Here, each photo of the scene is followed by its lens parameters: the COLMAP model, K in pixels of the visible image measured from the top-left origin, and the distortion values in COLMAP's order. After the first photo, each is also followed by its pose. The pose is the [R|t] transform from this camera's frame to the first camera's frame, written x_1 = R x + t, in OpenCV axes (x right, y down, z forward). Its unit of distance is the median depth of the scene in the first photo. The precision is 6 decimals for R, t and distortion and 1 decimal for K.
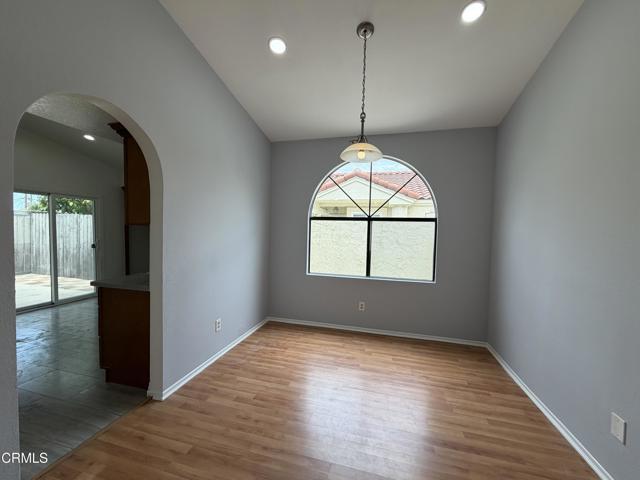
lens RADIAL K [[254.8, 0, 317.8], [0, 254.8, 240.8], [0, 0, 1]] dist [0.002742, -0.000753]
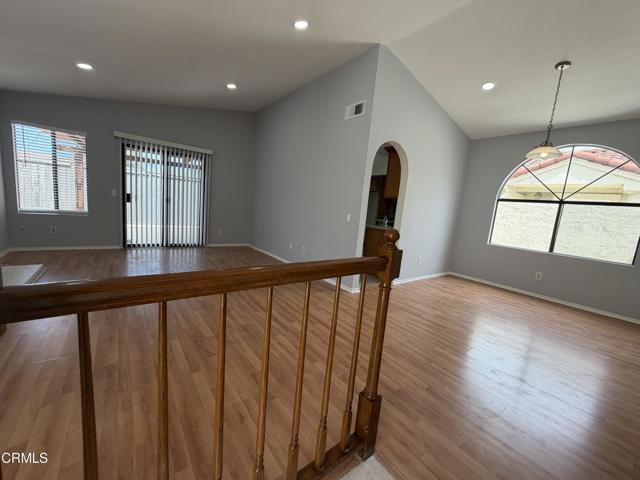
lens RADIAL K [[254.8, 0, 318.5], [0, 254.8, 240.9], [0, 0, 1]] dist [0.002742, -0.000753]
pose [[0.789292, 0.132613, -0.599526, 0.053362], [-0.096783, 0.991063, 0.091801, 0.084690], [0.606342, -0.014434, 0.795073, -0.550863]]
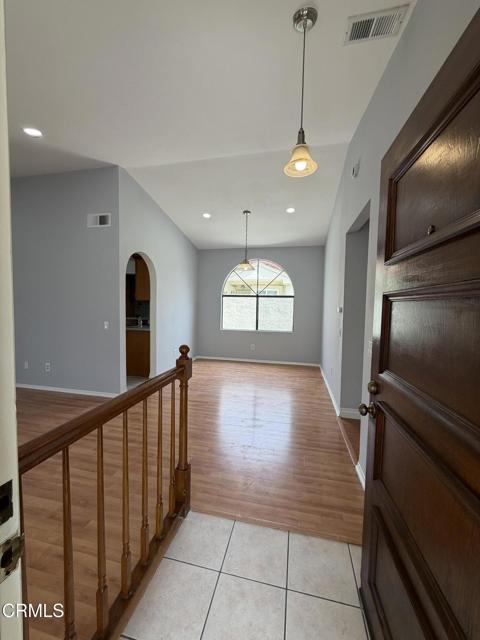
lens RADIAL K [[254.8, 0, 240.3], [0, 254.8, 318.7], [0, 0, 1]] dist [0.002742, -0.000753]
pose [[0.999249, -0.007631, 0.037998, 0.021976], [0.007069, 0.999864, 0.014895, 0.038981], [-0.038107, -0.014615, 0.999167, -0.698405]]
